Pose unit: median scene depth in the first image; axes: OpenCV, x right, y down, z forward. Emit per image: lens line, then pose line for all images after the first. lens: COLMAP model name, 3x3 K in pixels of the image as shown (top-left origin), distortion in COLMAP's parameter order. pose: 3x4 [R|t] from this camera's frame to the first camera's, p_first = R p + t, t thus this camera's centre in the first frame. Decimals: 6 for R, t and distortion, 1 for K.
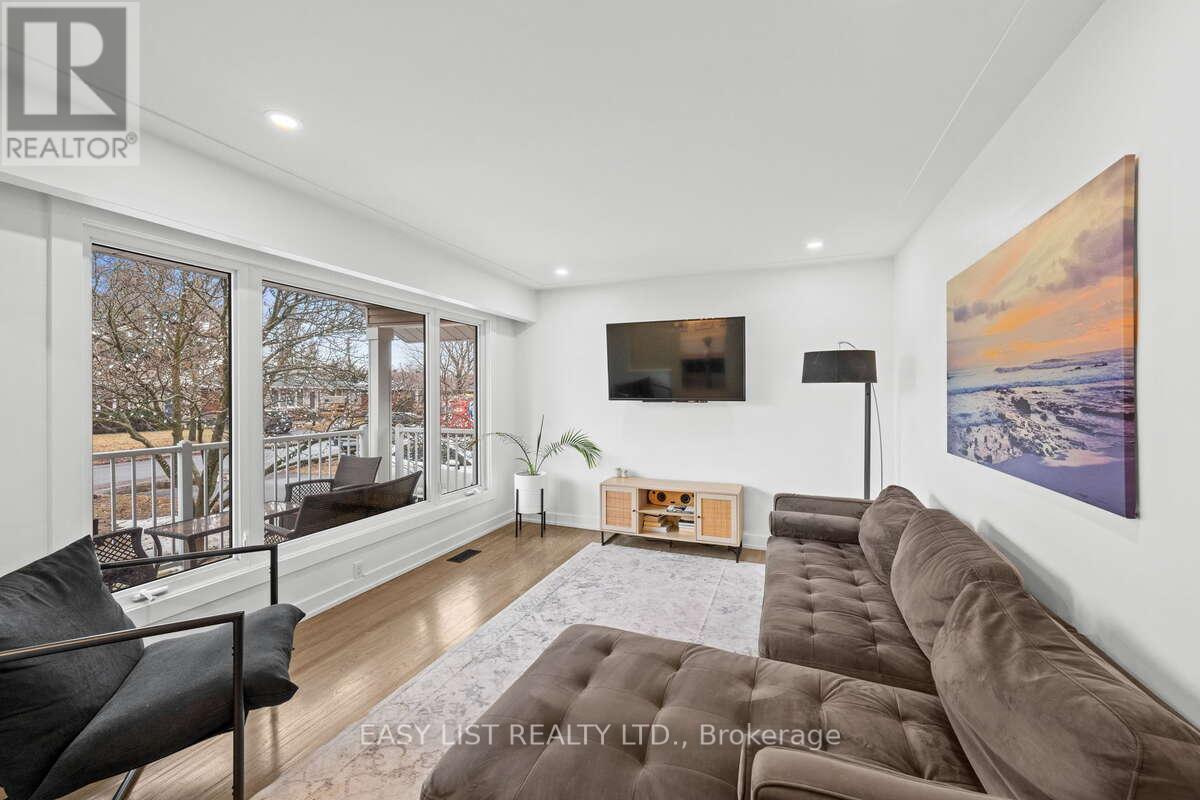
lens RADIAL K [[466.2, 0, 595.3], [0, 466.2, 394.7], [0, 0, 1]] dist [0.000077, 0.000078]
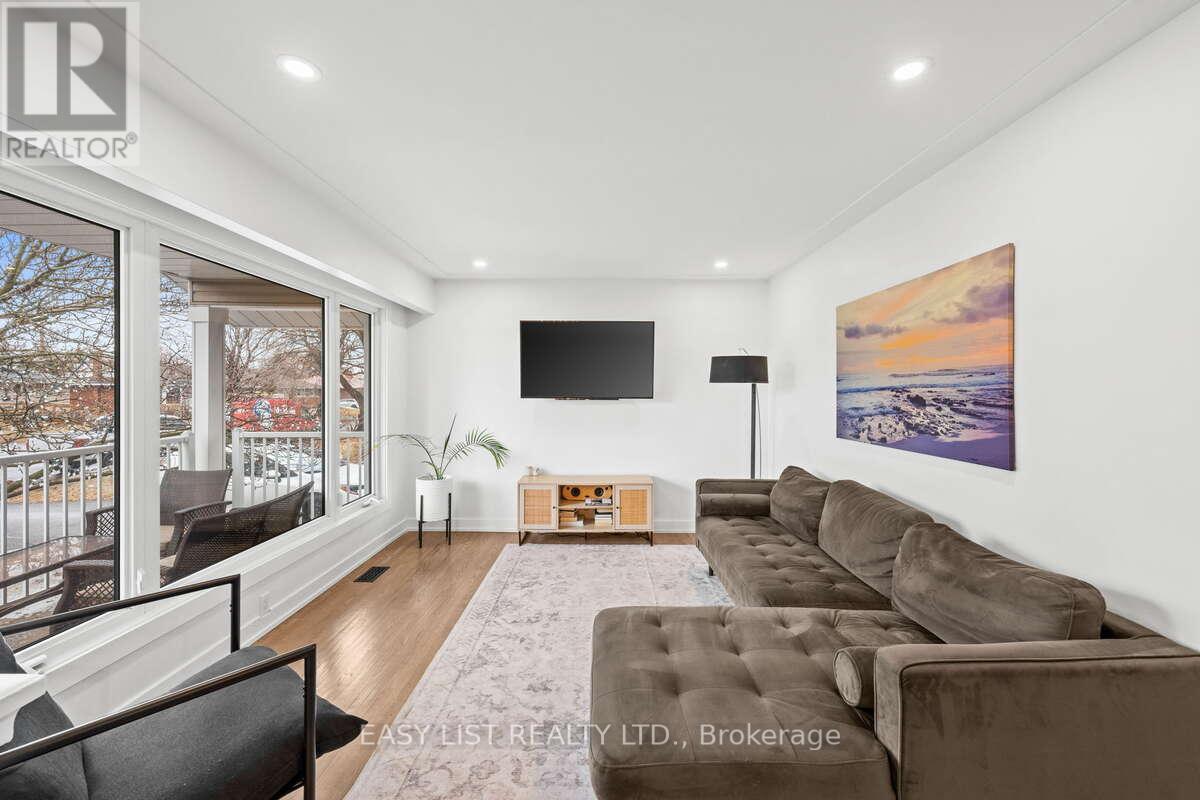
lens RADIAL K [[481.3, 0, 596.5], [0, 481.3, 392.6], [0, 0, 1]] dist [0.000564, 0.000027]
pose [[0.931066, 0.002915, 0.364840, -0.310668], [-0.002979, 0.999995, -0.000387, 0.000974], [-0.364839, -0.000727, 0.931070, -0.006542]]
